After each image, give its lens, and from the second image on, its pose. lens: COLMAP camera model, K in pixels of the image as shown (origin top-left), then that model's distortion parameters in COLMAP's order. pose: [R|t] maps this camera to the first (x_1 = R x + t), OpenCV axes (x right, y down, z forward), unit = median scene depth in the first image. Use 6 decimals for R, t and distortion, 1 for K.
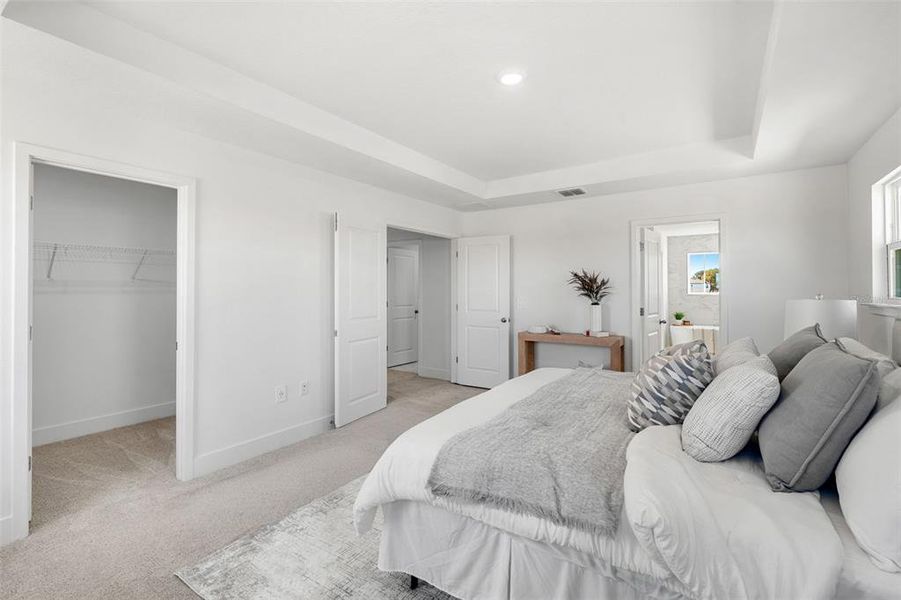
lens RADIAL K [[401.5, 0, 453.1], [0, 401.5, 296.4], [0, 0, 1]] dist [0.000090, 0.000003]
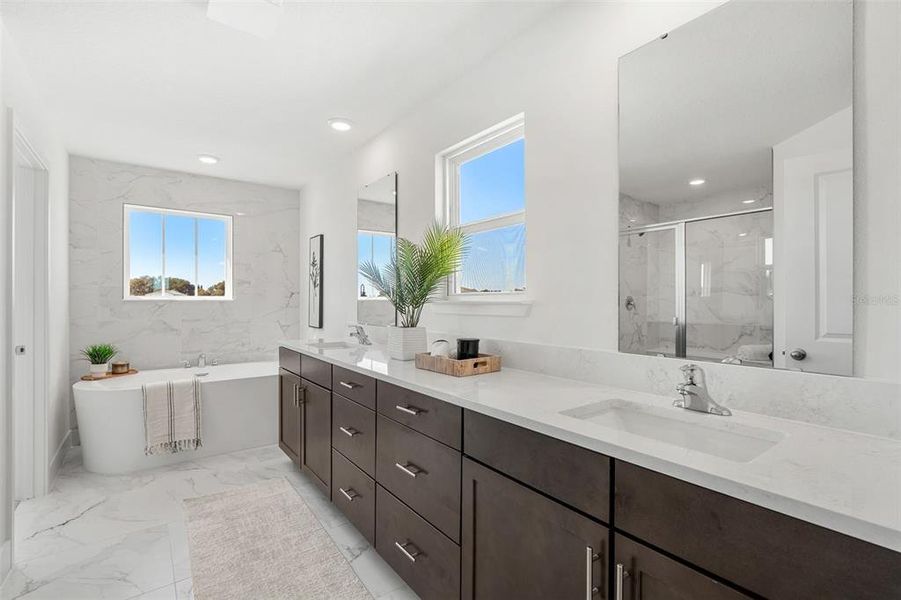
lens RADIAL K [[401.5, 0, 453.1], [0, 401.5, 296.4], [0, 0, 1]] dist [0.000090, 0.000003]
pose [[0.309107, 0.007309, 0.950999, 0.287675], [-0.008008, 0.999955, -0.005082, -0.010481], [-0.950994, -0.006044, 0.309152, 0.538631]]
